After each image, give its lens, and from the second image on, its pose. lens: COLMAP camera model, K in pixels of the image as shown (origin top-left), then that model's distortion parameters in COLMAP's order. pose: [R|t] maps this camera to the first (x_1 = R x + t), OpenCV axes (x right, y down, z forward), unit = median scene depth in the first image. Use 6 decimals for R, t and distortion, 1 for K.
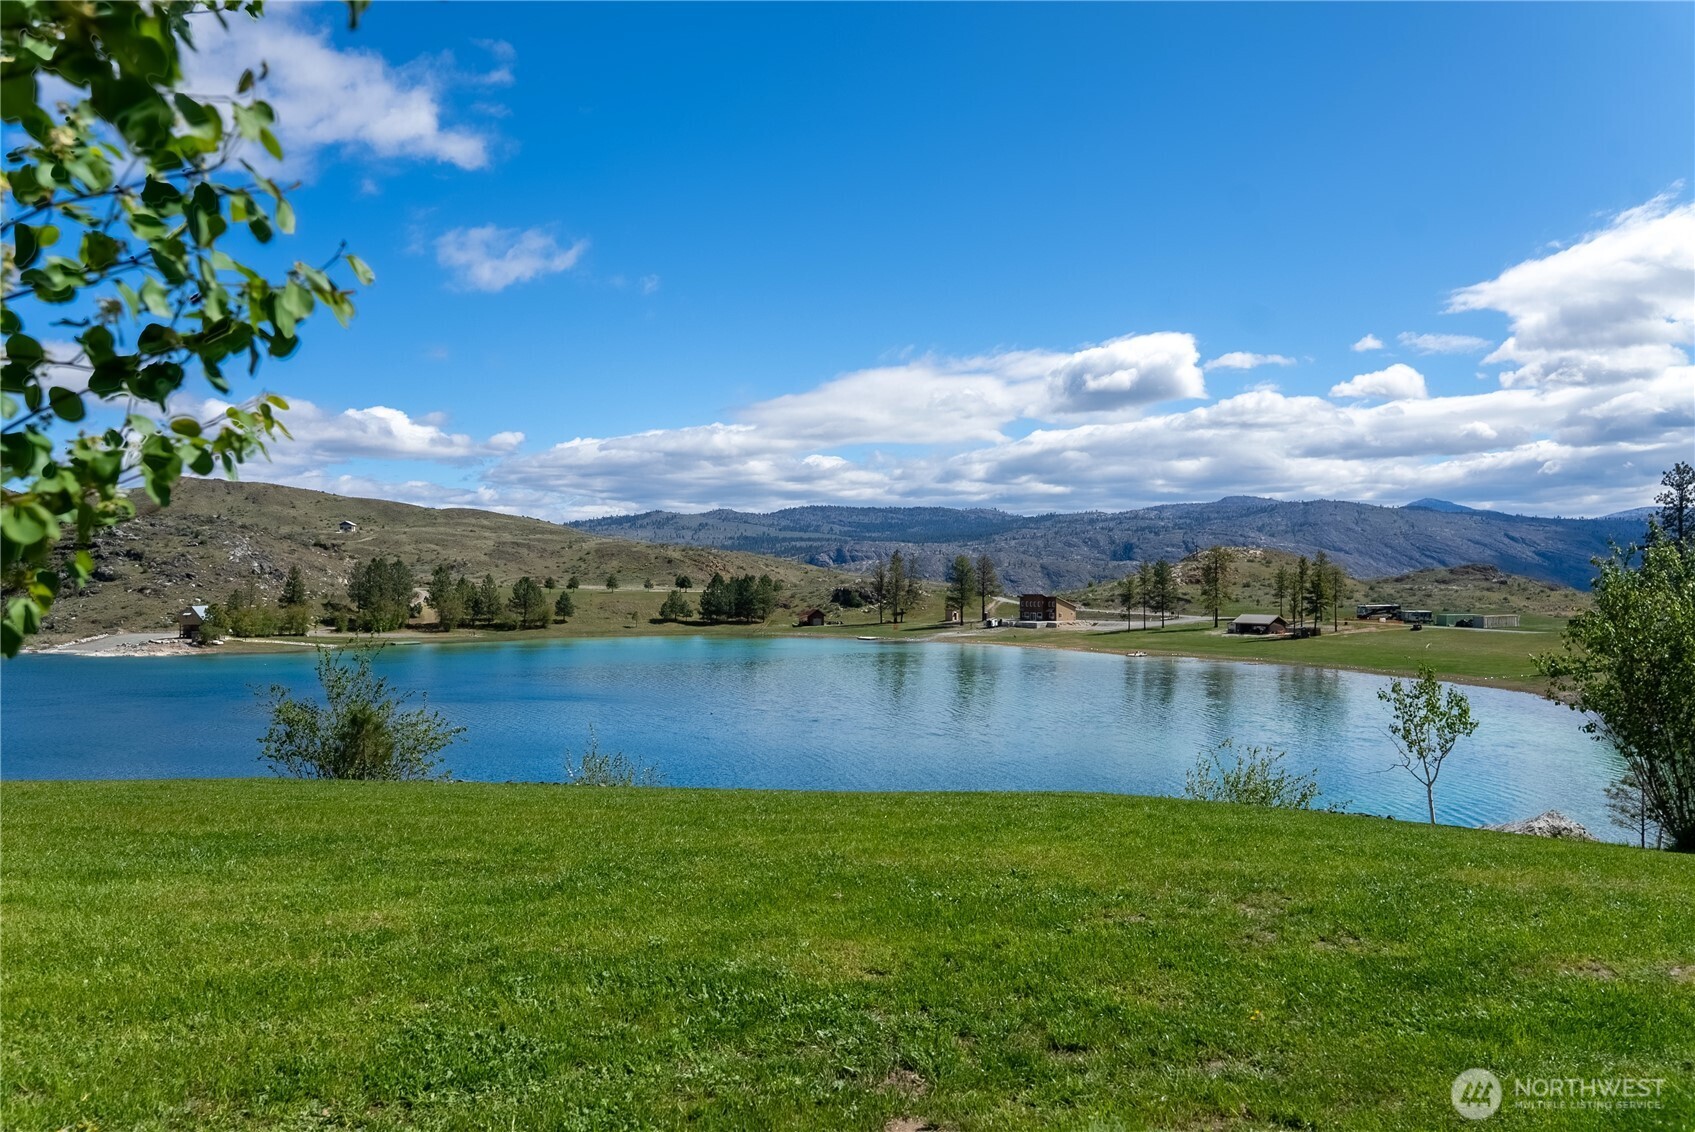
lens RADIAL K [[1150.9, 0, 851.9], [0, 1150.9, 567.3], [0, 0, 1]] dist [-0.010399, -0.006206]
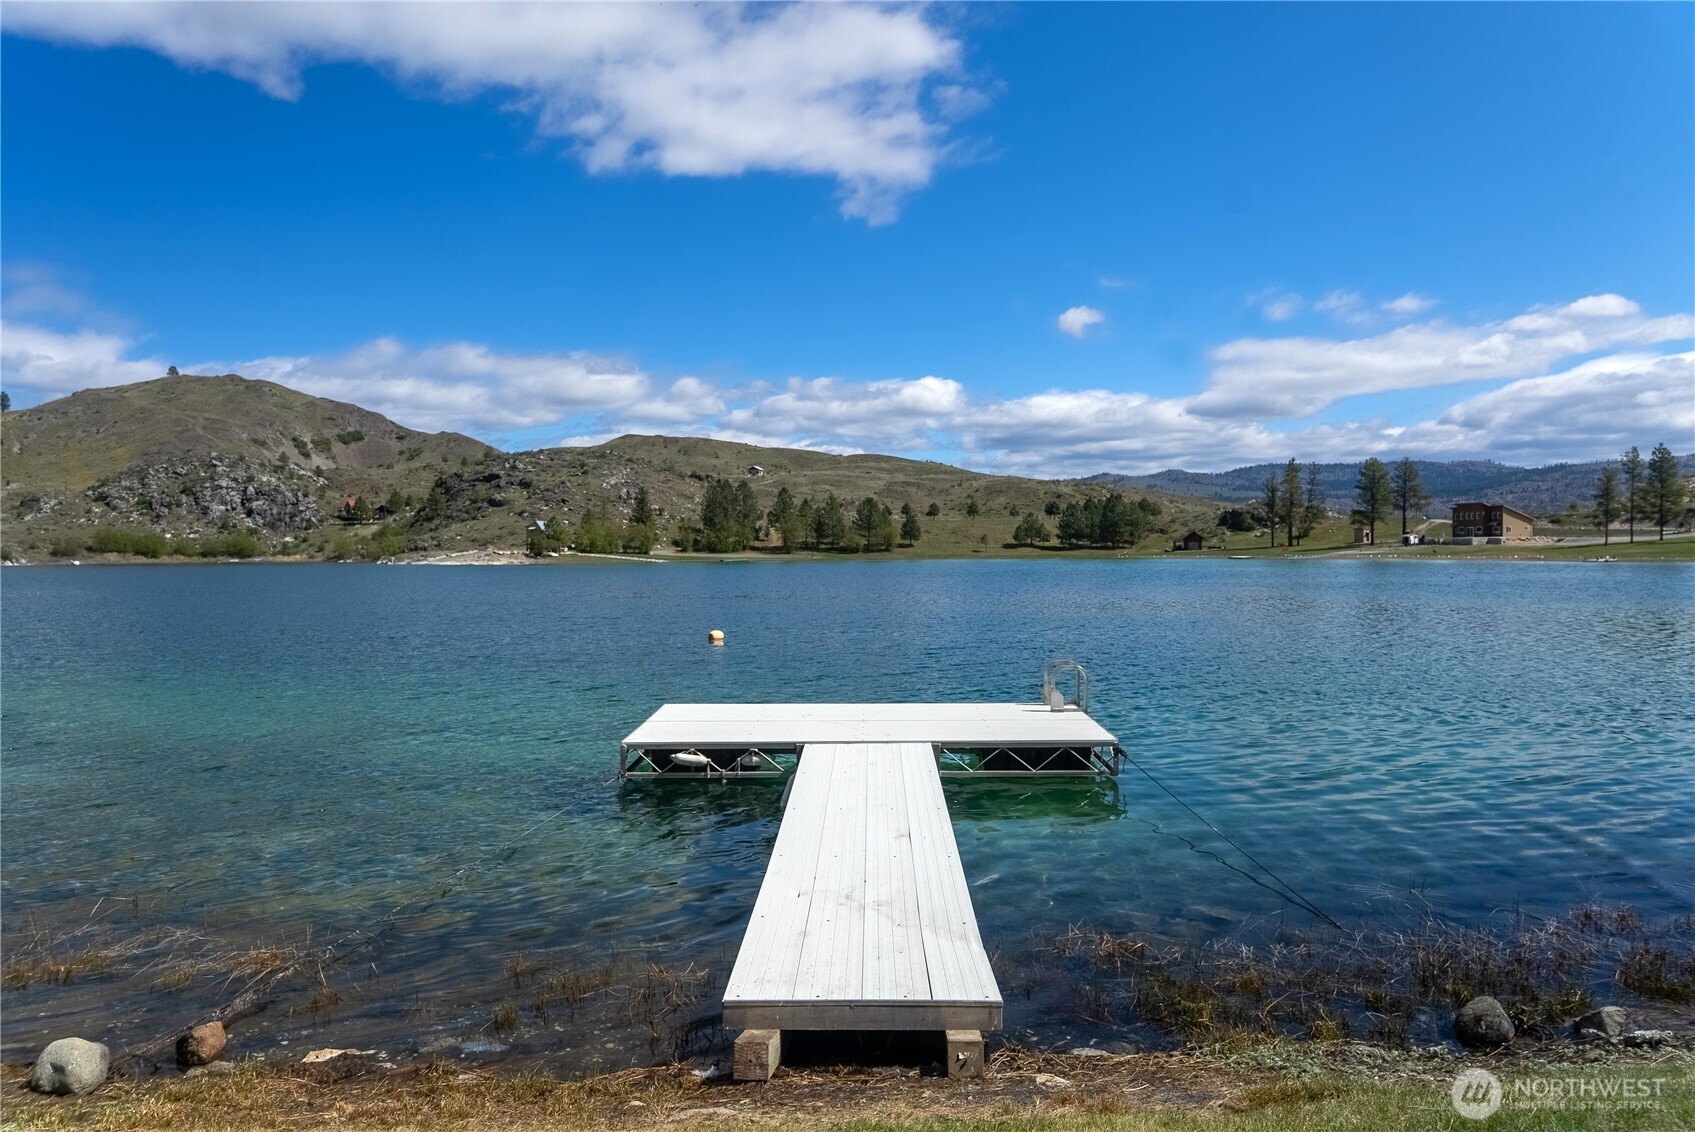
lens RADIAL K [[1150.9, 0, 849.5], [0, 1150.9, 561.3], [0, 0, 1]] dist [-0.010399, -0.006206]
pose [[0.926923, 0.001820, -0.375248, 0.055108], [0.008343, 0.999641, 0.025457, 0.036123], [0.375159, -0.026727, 0.926575, 0.116319]]
